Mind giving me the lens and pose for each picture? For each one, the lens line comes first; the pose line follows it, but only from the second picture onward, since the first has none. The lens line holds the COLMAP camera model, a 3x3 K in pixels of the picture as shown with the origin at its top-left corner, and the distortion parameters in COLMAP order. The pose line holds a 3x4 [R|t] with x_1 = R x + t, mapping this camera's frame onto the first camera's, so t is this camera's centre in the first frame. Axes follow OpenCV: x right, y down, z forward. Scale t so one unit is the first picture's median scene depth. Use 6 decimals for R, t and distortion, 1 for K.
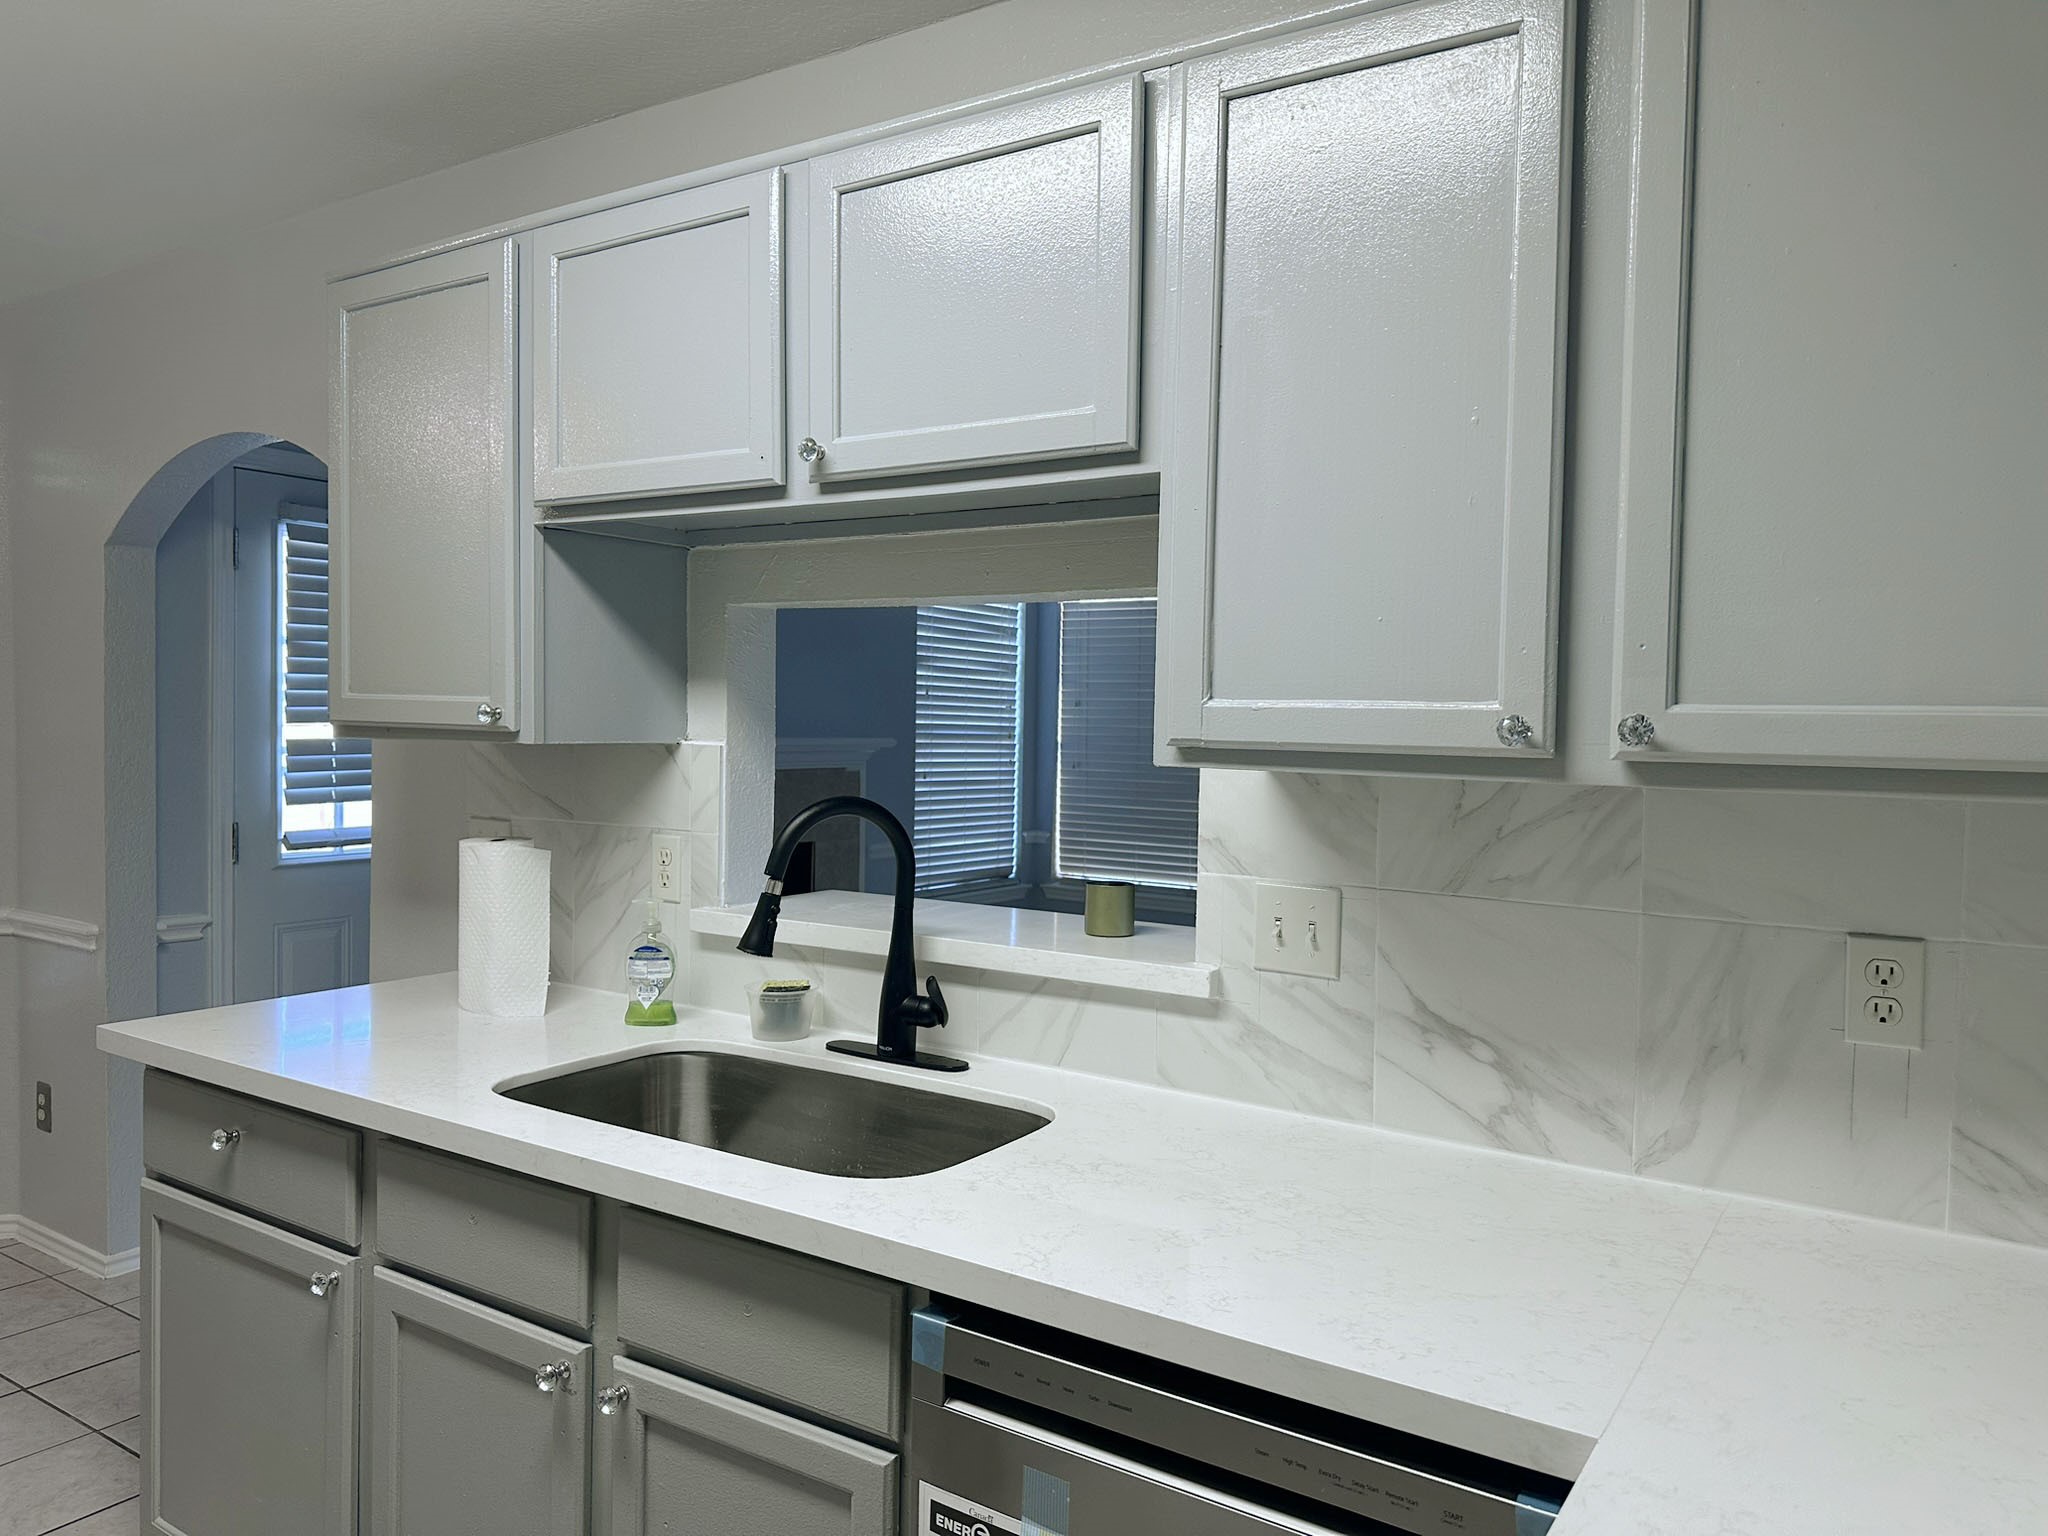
lens RADIAL K [[1445.4, 0, 1026.5], [0, 1445.4, 774.0], [0, 0, 1]] dist [0.061594, -0.064230]
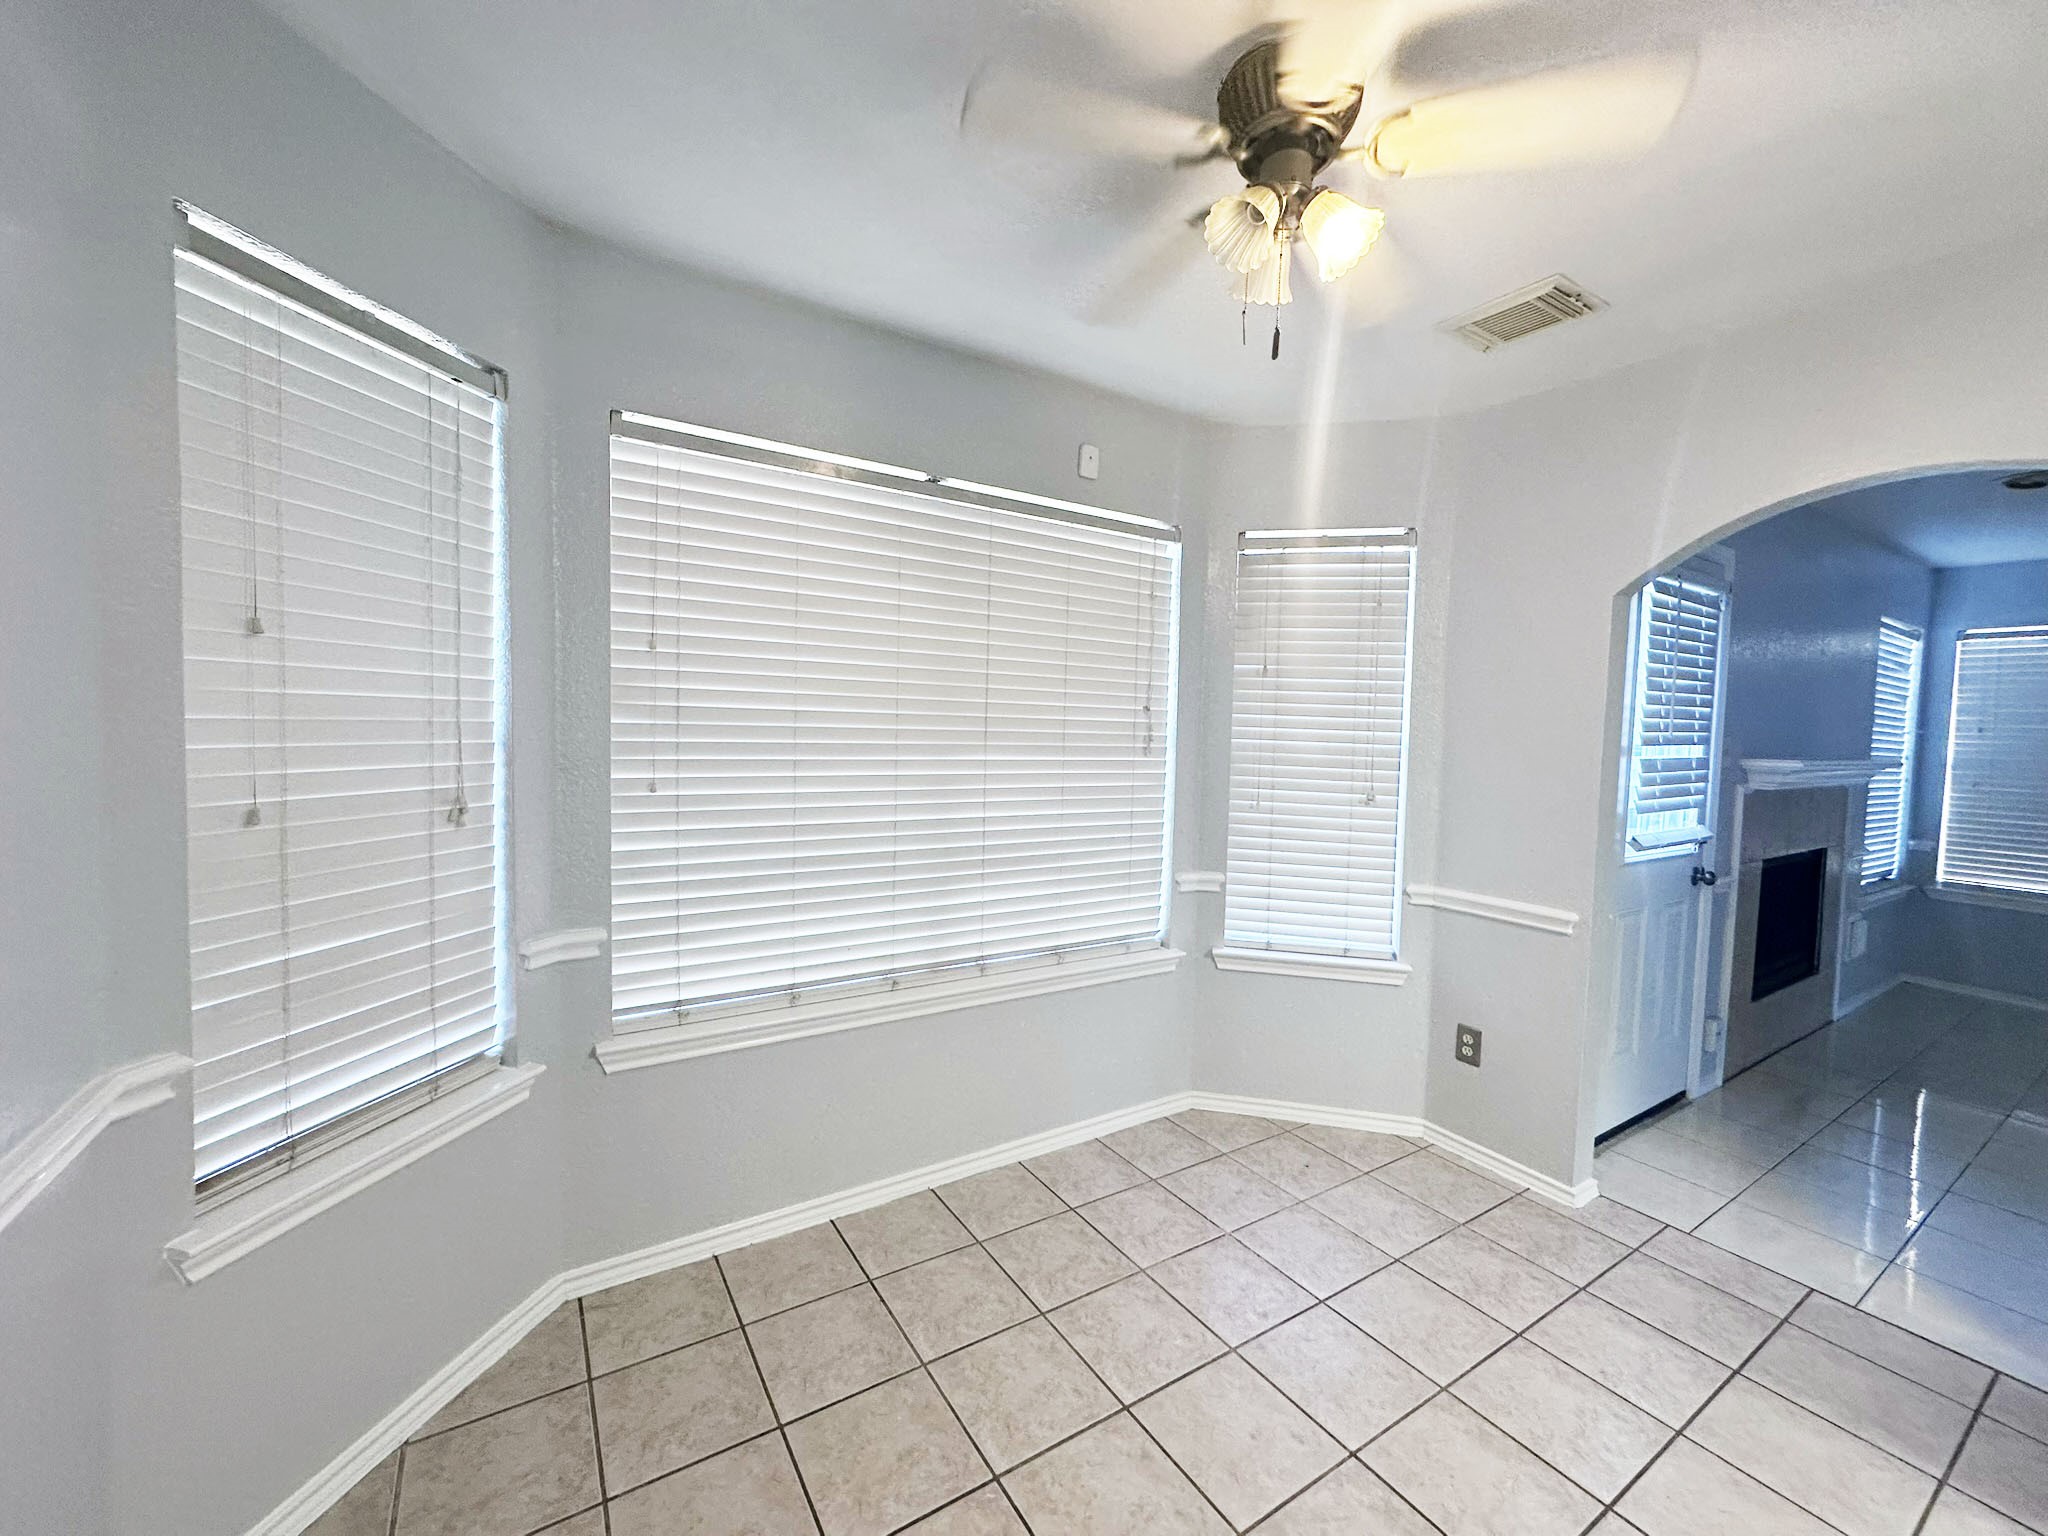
lens RADIAL K [[818.3, 0, 1018.8], [0, 818.3, 765.0], [0, 0, 1]] dist [0.012259, 0.000443]
pose [[0.909834, 0.025316, -0.414200, -0.671228], [-0.025751, 0.999658, 0.004533, -0.009052], [0.414173, 0.006542, 0.910175, 0.167768]]
